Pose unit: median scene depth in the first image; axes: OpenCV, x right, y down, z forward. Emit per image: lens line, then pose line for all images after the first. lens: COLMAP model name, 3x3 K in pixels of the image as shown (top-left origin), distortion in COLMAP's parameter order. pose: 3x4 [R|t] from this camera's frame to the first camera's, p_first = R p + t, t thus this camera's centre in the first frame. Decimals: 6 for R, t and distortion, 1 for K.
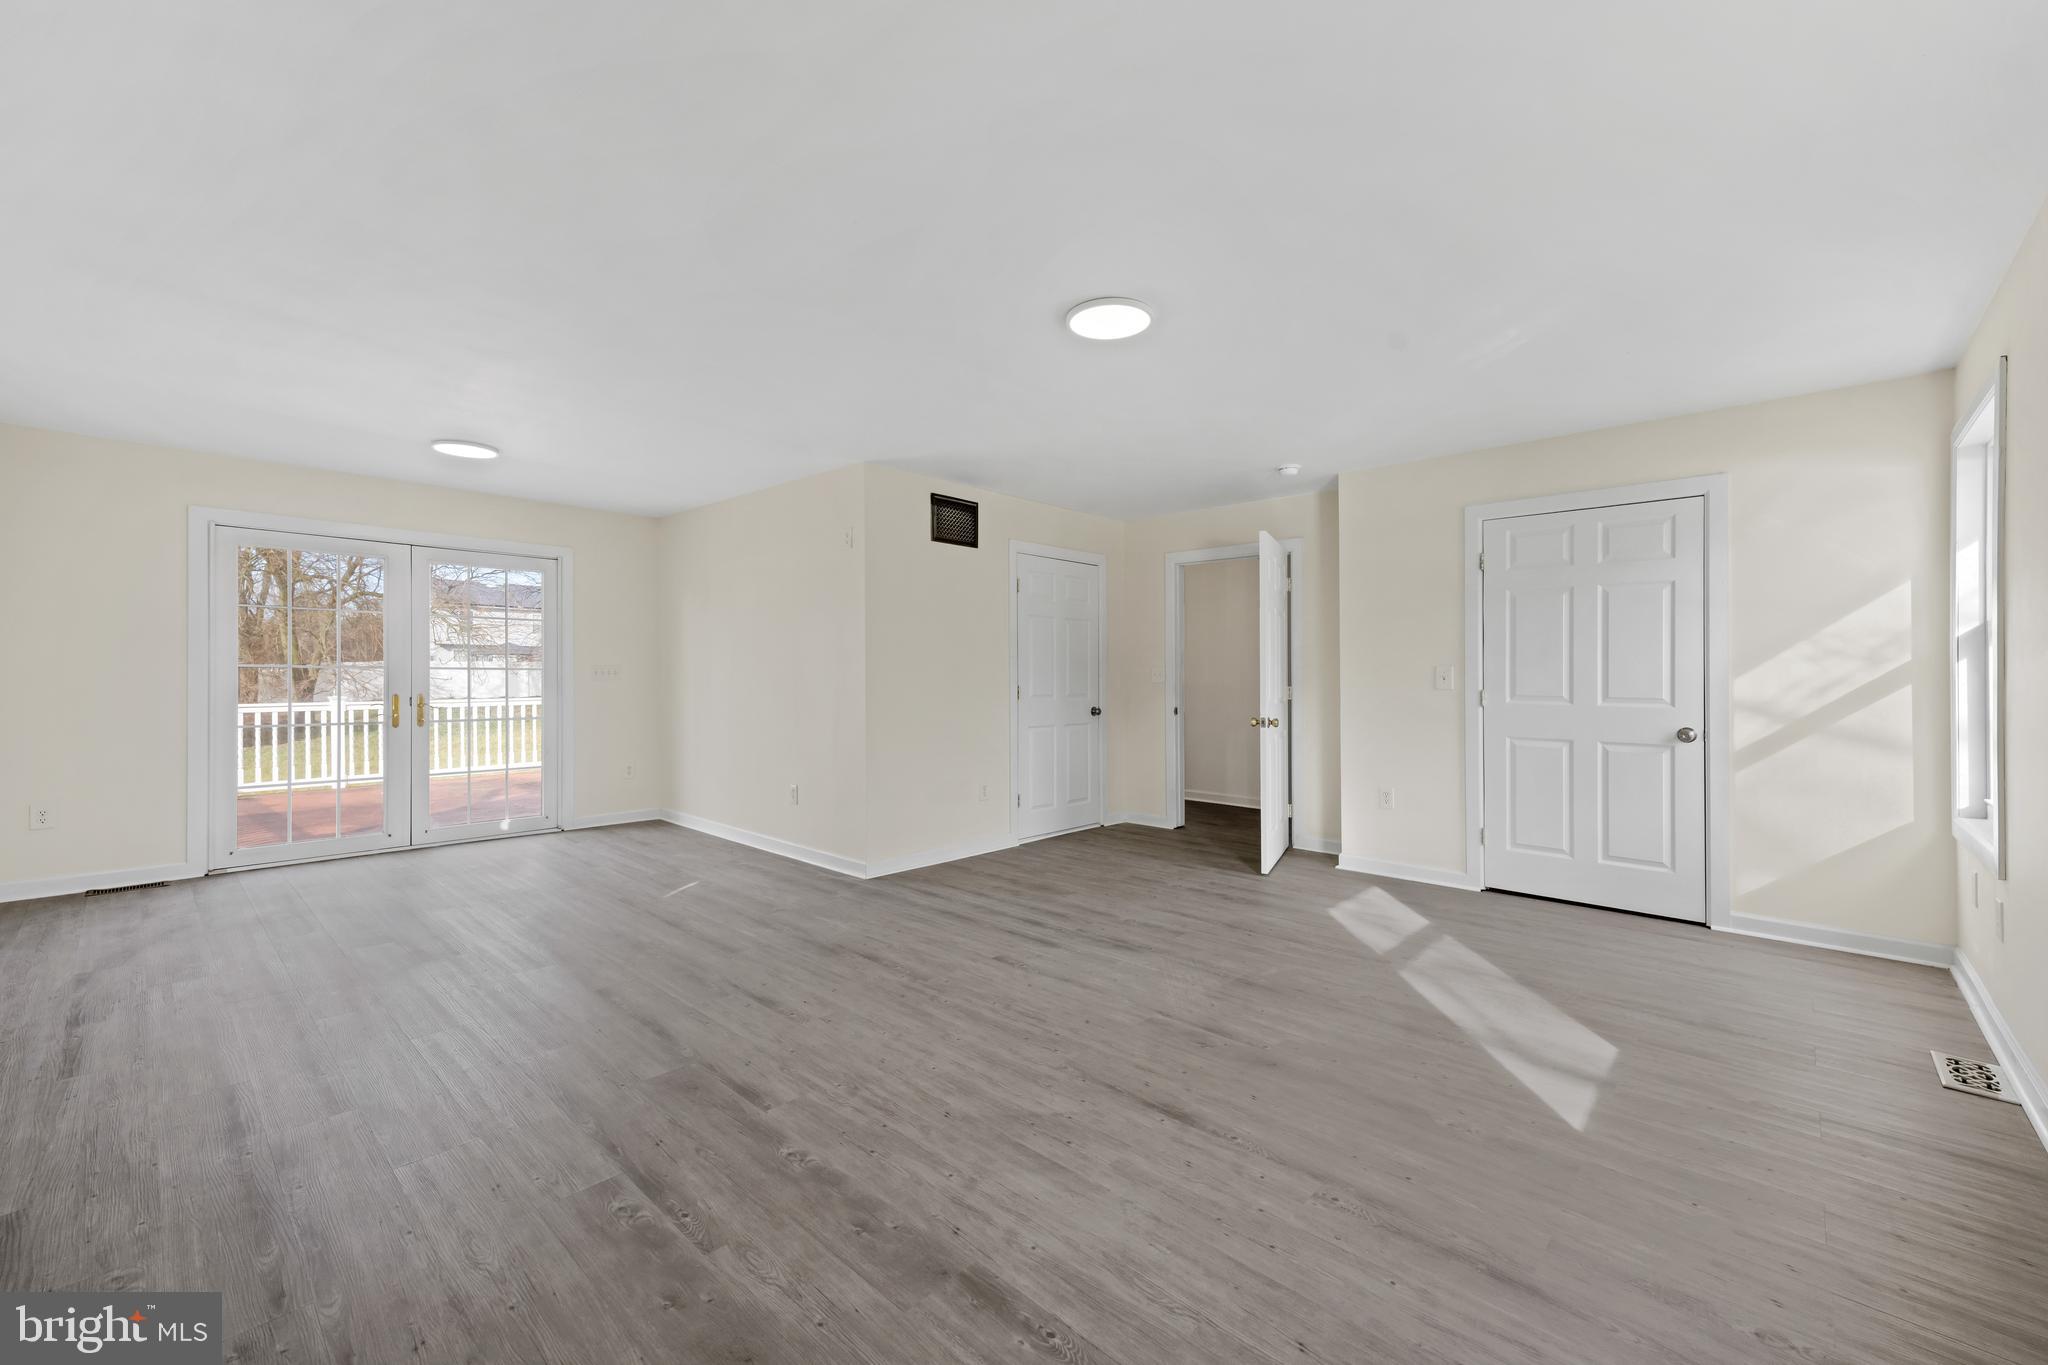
lens RADIAL K [[803.9, 0, 1018.1], [0, 803.9, 679.0], [0, 0, 1]] dist [0.018877, 0.001224]
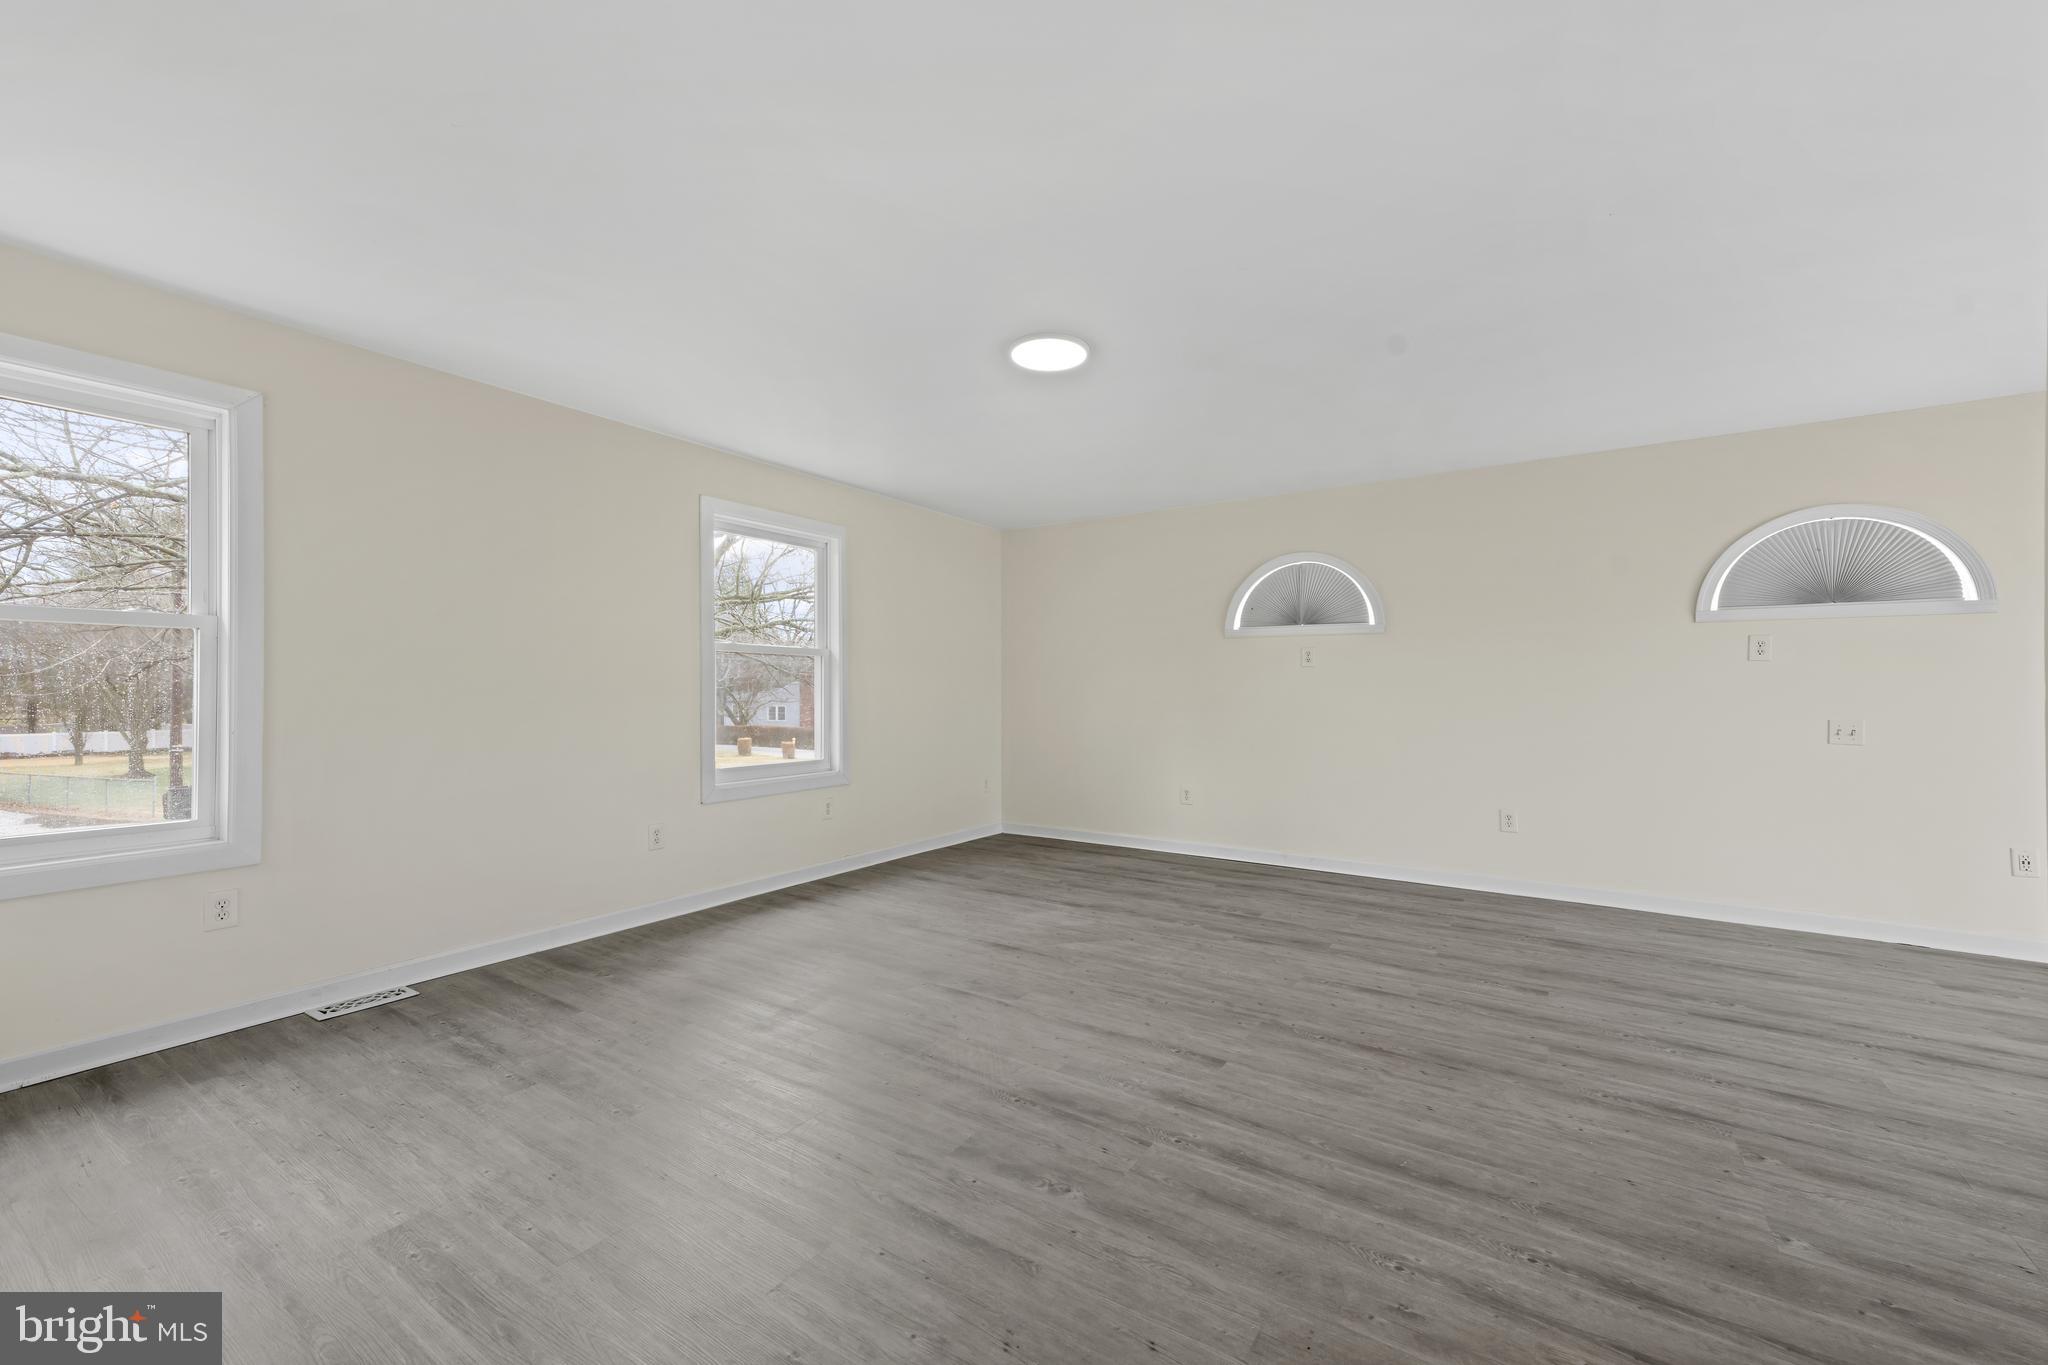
lens RADIAL K [[803.9, 0, 1025.3], [0, 803.9, 686.8], [0, 0, 1]] dist [0.018877, 0.001224]
pose [[-0.984044, -0.008373, -0.177727, 0.321078], [-0.008686, 0.999962, 0.000988, 0.000387], [0.177712, 0.002516, -0.984079, 1.905104]]
